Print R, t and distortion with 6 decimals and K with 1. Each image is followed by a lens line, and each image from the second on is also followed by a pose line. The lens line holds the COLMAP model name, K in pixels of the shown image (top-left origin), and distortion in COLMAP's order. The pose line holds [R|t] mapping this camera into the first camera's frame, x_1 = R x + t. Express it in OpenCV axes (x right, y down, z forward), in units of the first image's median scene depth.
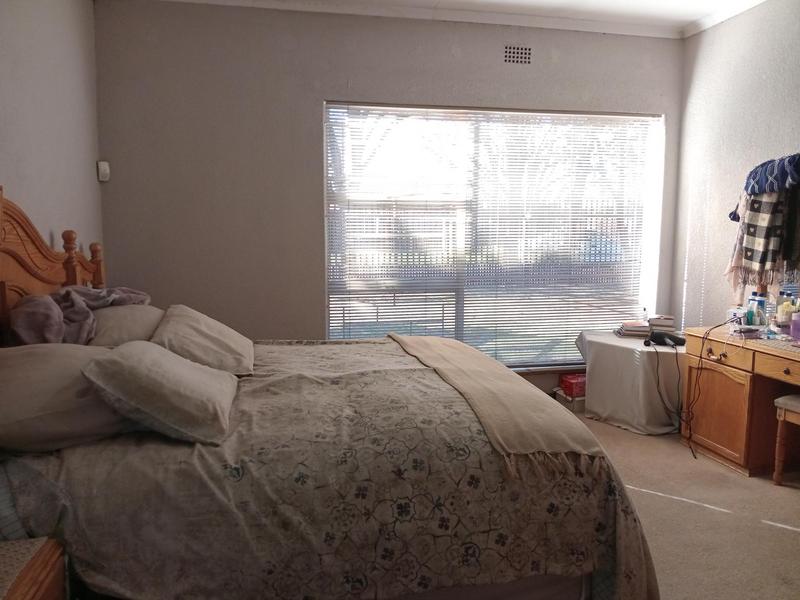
lens RADIAL K [[609.8, 0, 400.8], [0, 609.8, 300.9], [0, 0, 1]] dist [0.094549, -0.197577]
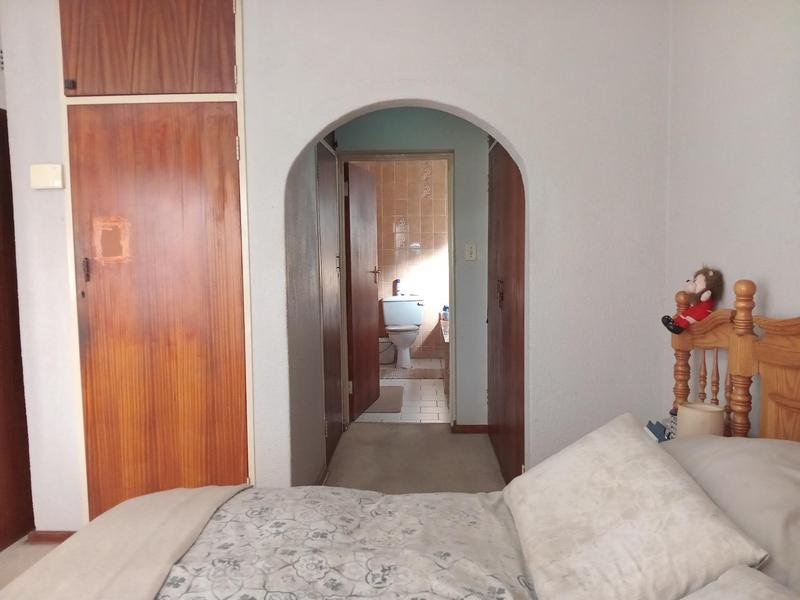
lens RADIAL K [[609.8, 0, 400.8], [0, 609.8, 300.9], [0, 0, 1]] dist [0.094549, -0.197577]
pose [[-0.971782, -0.003103, 0.235860, -0.295400], [0.042909, 0.980905, 0.189696, -0.232750], [-0.231945, 0.194464, -0.953093, 1.590034]]
